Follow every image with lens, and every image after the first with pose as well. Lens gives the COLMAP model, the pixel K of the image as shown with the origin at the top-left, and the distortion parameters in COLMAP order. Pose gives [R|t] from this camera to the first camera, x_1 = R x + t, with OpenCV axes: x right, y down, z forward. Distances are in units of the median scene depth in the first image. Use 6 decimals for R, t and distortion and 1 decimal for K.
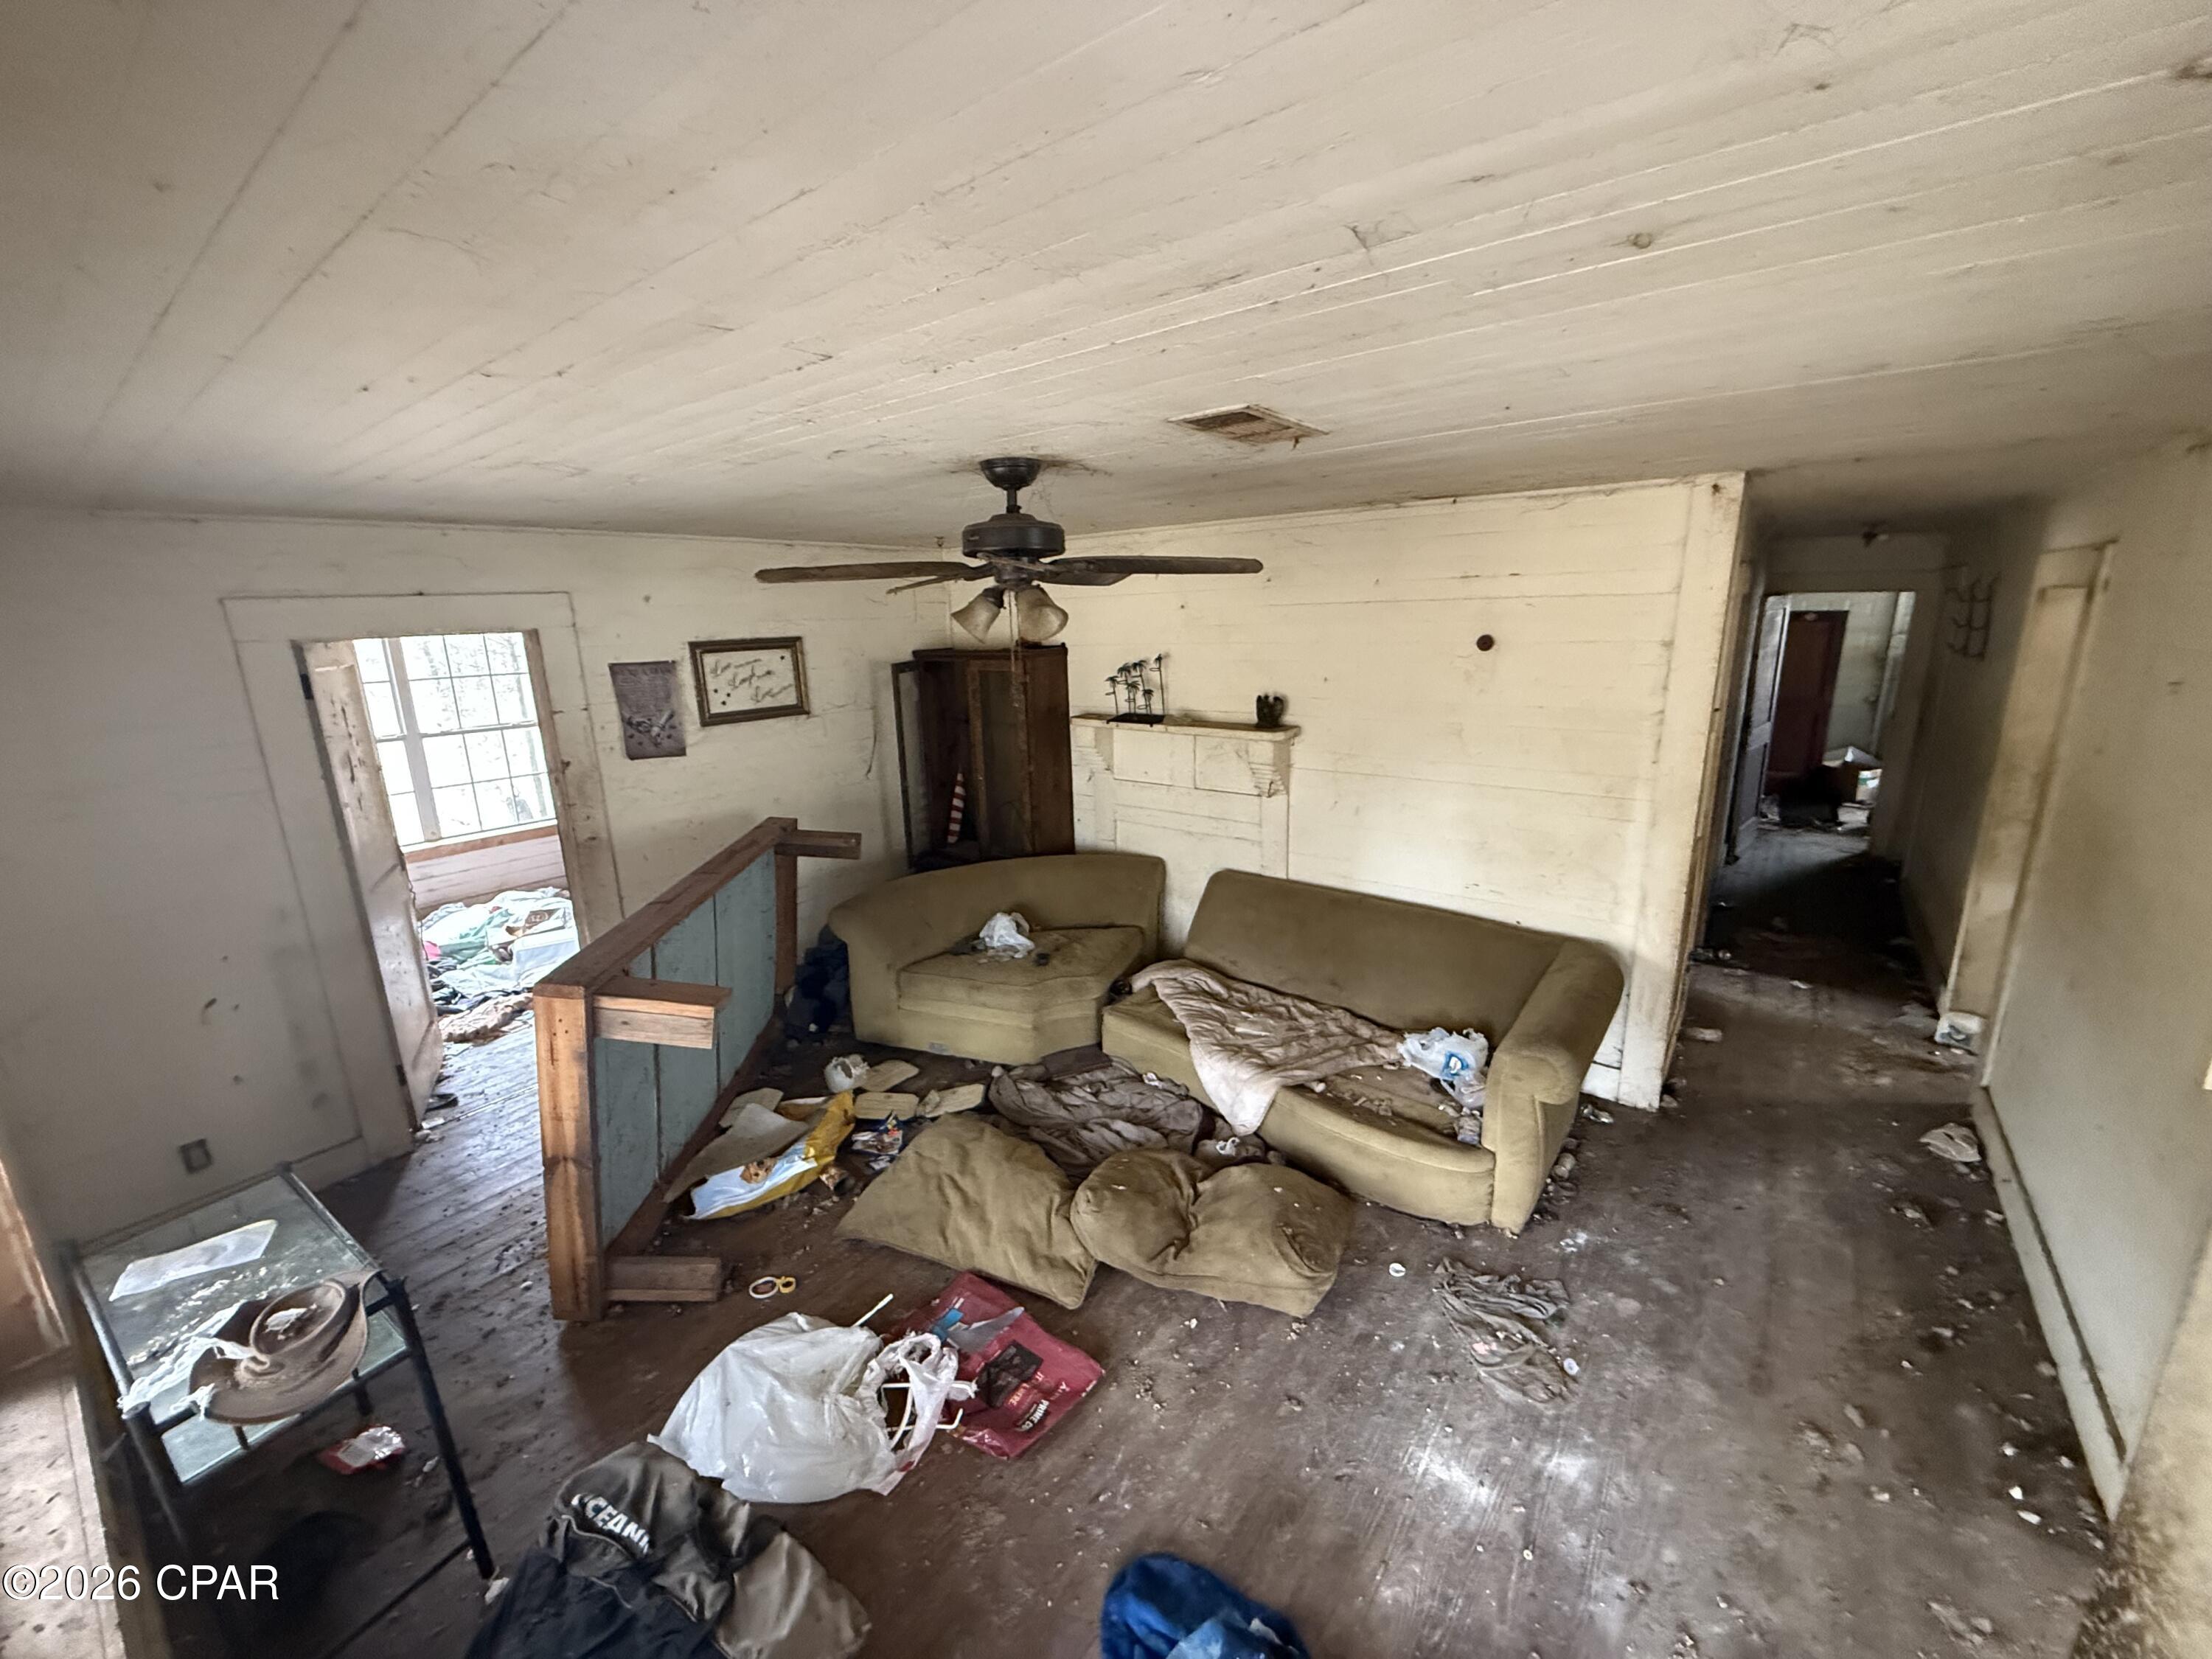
lens RADIAL K [[880.4, 0, 1100.2], [0, 880.4, 827.0], [0, 0, 1]] dist [0.000316, -0.000002]
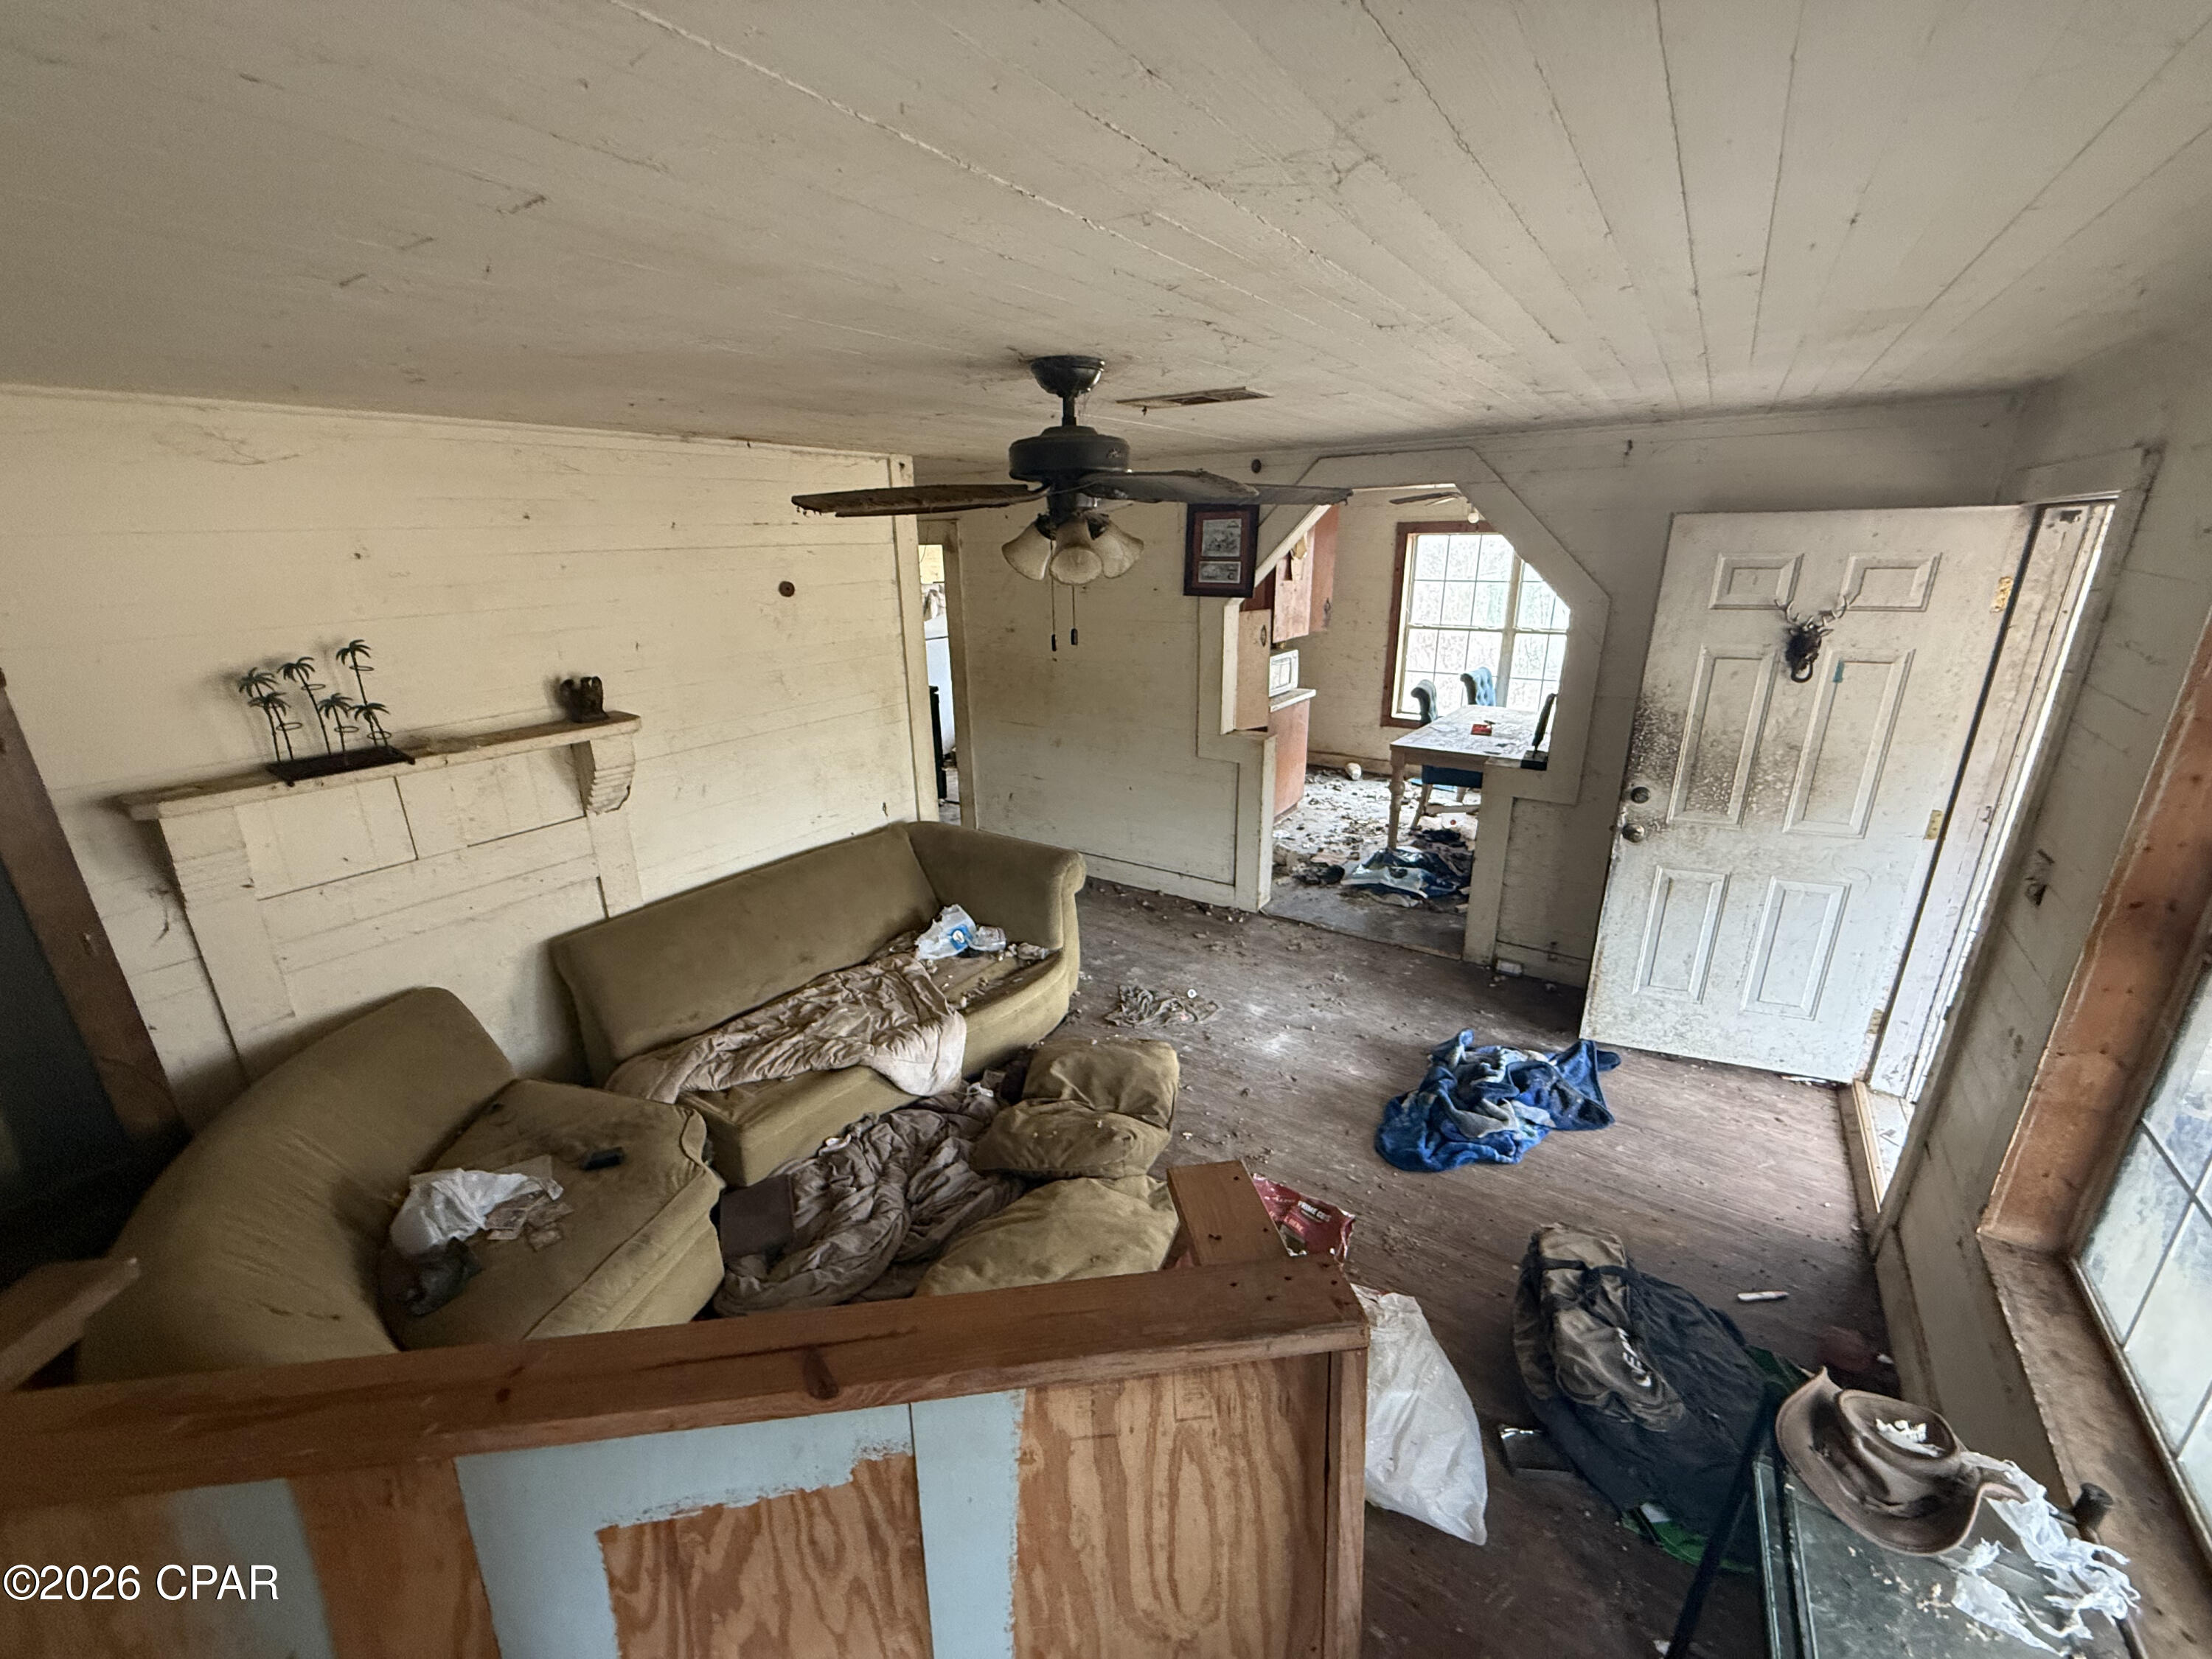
lens RADIAL K [[880.4, 0, 1100.2], [0, 880.4, 827.0], [0, 0, 1]] dist [0.000316, -0.000002]
pose [[-0.063658, -0.285334, 0.956312, -0.667910], [0.260190, 0.920368, 0.291930, -0.157384], [-0.963457, 0.267407, 0.015652, 0.700243]]
